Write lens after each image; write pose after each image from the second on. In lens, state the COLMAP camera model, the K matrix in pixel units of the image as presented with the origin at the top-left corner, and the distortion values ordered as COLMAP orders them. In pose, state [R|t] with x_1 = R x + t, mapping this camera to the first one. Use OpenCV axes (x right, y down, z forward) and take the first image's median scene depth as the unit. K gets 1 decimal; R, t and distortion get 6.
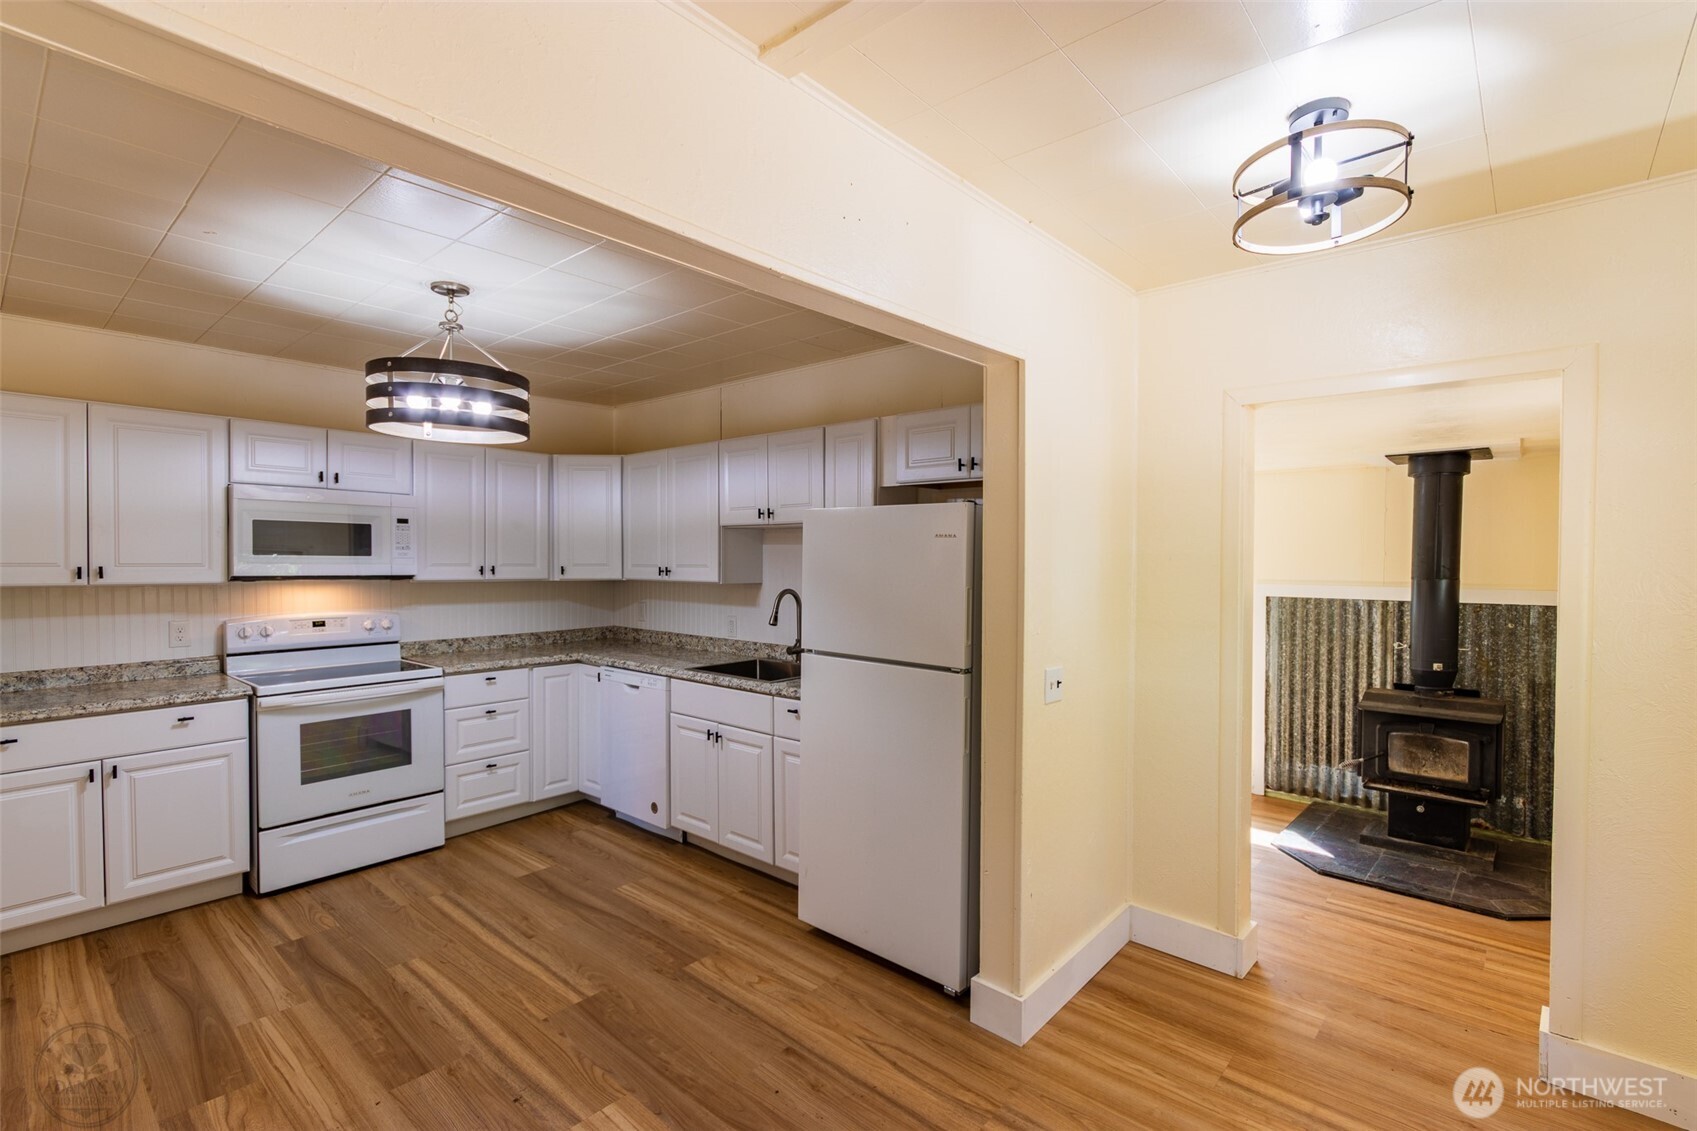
lens RADIAL K [[773.0, 0, 848.5], [0, 773.0, 565.5], [0, 0, 1]] dist [-0.001112, -0.000033]
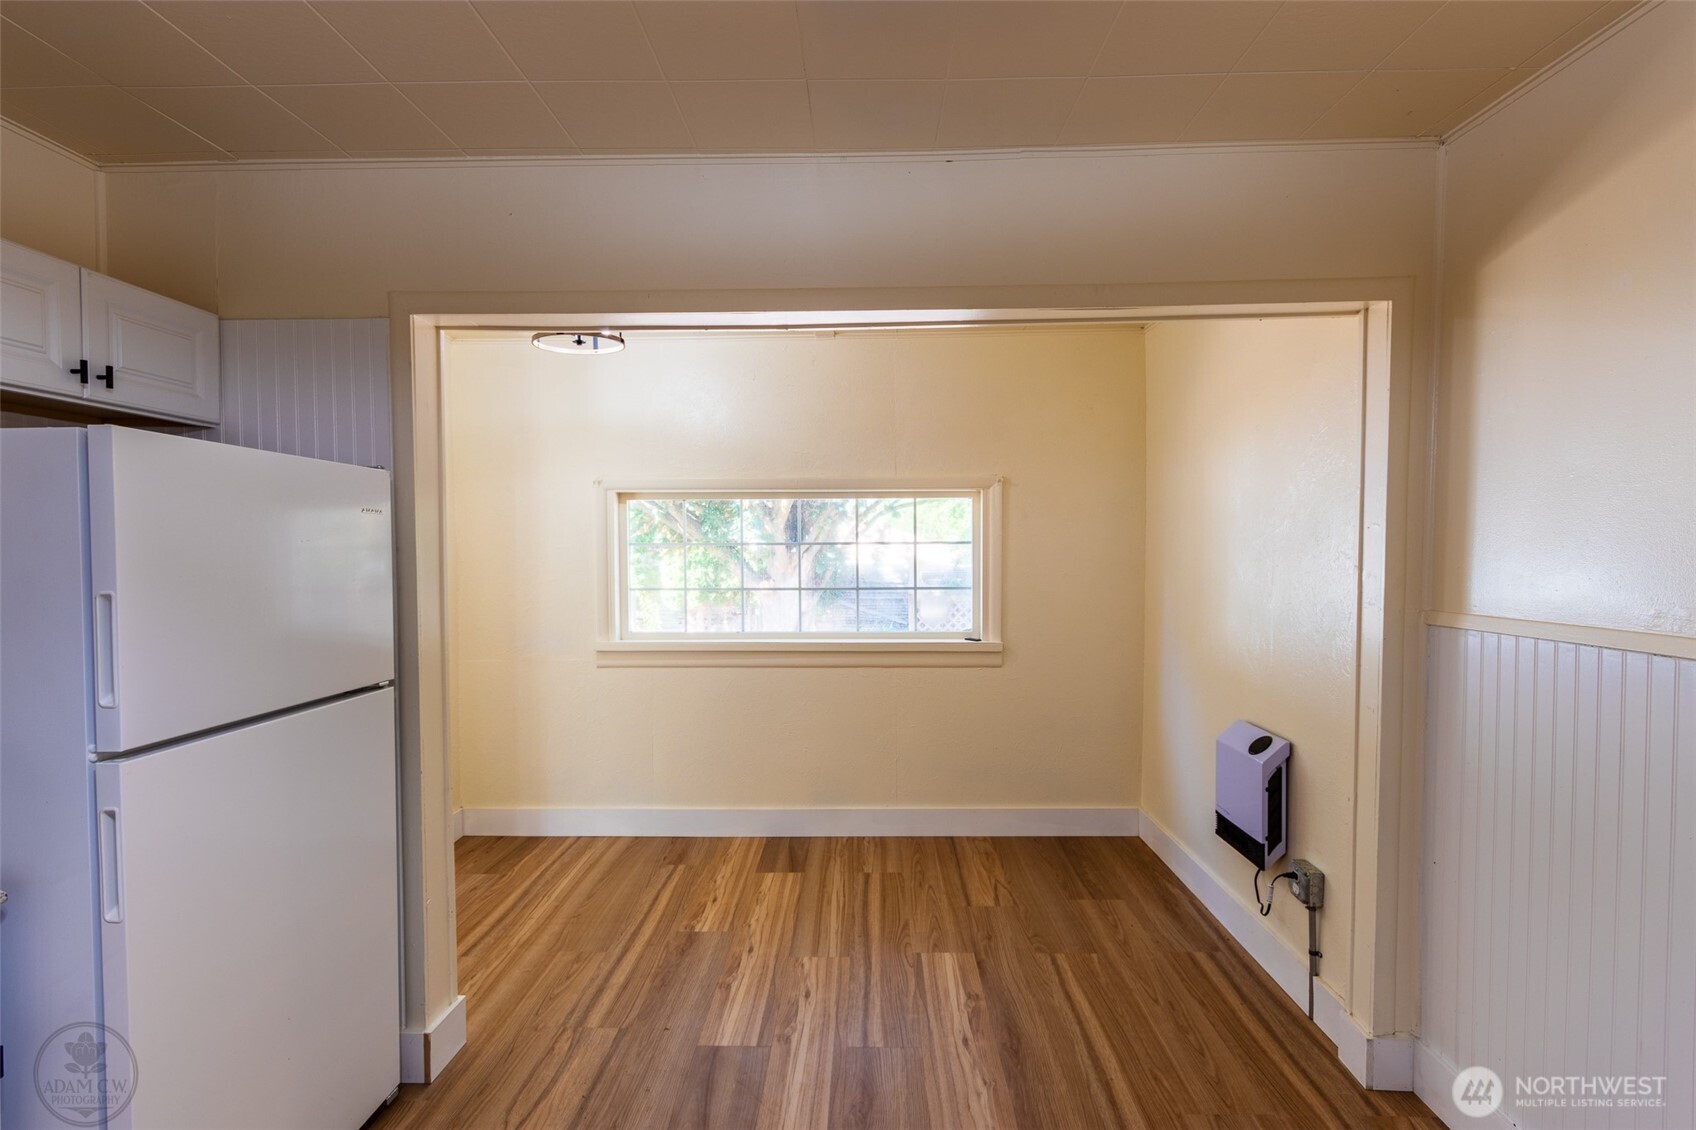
lens RADIAL K [[772.6, 0, 848.0], [0, 772.6, 565.0], [0, 0, 1]] dist [-0.001112, -0.000033]
pose [[-0.638339, -0.016569, 0.769577, -0.813581], [0.013864, 0.999359, 0.033016, -0.005348], [-0.769631, 0.031744, -0.637700, 1.213919]]
